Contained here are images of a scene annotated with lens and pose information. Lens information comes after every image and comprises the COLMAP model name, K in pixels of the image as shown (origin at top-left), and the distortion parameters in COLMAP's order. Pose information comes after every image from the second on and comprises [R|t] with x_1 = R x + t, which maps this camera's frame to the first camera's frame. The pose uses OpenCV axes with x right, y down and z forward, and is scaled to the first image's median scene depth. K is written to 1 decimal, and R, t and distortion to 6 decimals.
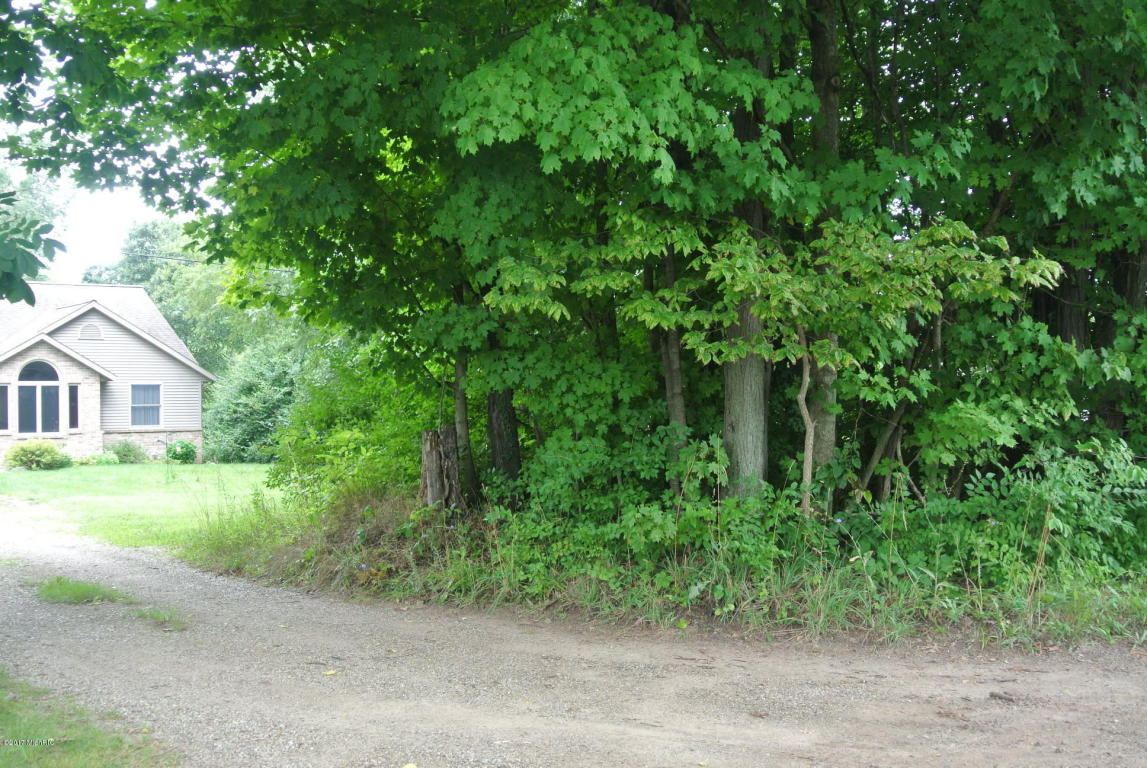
lens RADIAL K [[1404.7, 0, 573.5], [0, 1404.7, 384.0], [0, 0, 1]] dist [-0.032236, 0.004752]
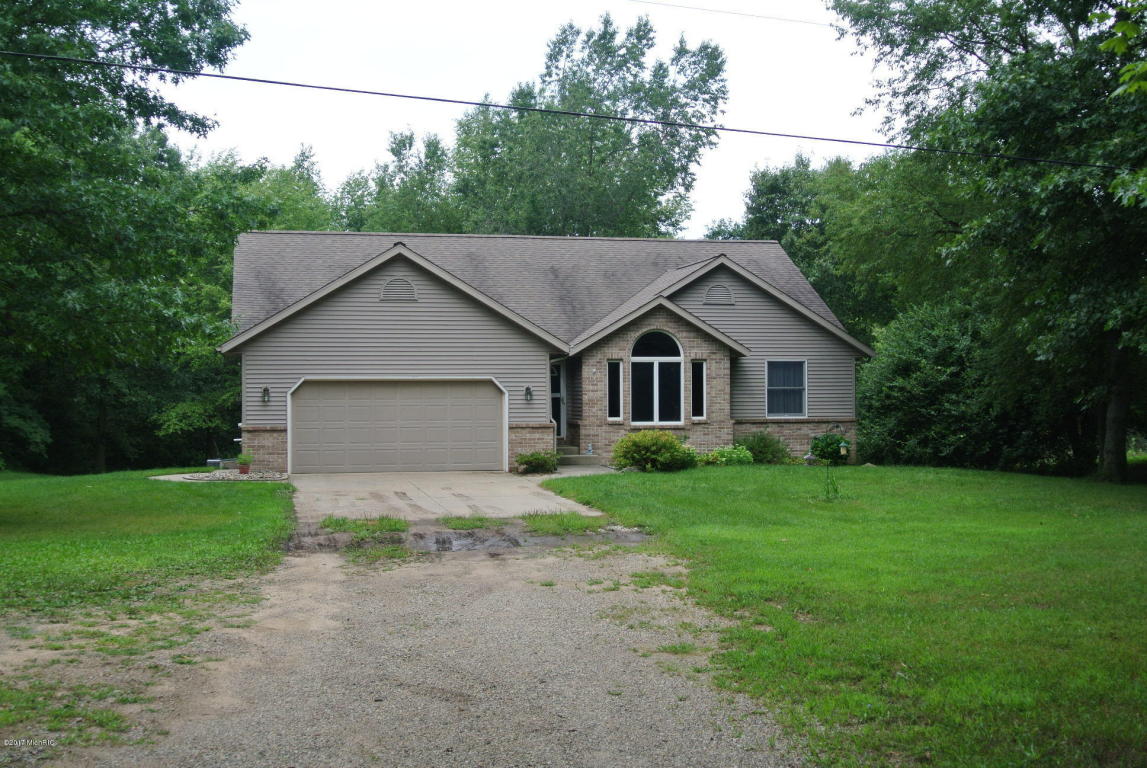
lens RADIAL K [[1404.7, 0, 573.5], [0, 1404.7, 384.0], [0, 0, 1]] dist [-0.032236, 0.004752]
pose [[0.909879, 0.007135, -0.414813, -0.089323], [-0.002488, 0.999928, 0.011743, 0.004148], [0.414867, -0.009653, 0.909831, 0.241776]]
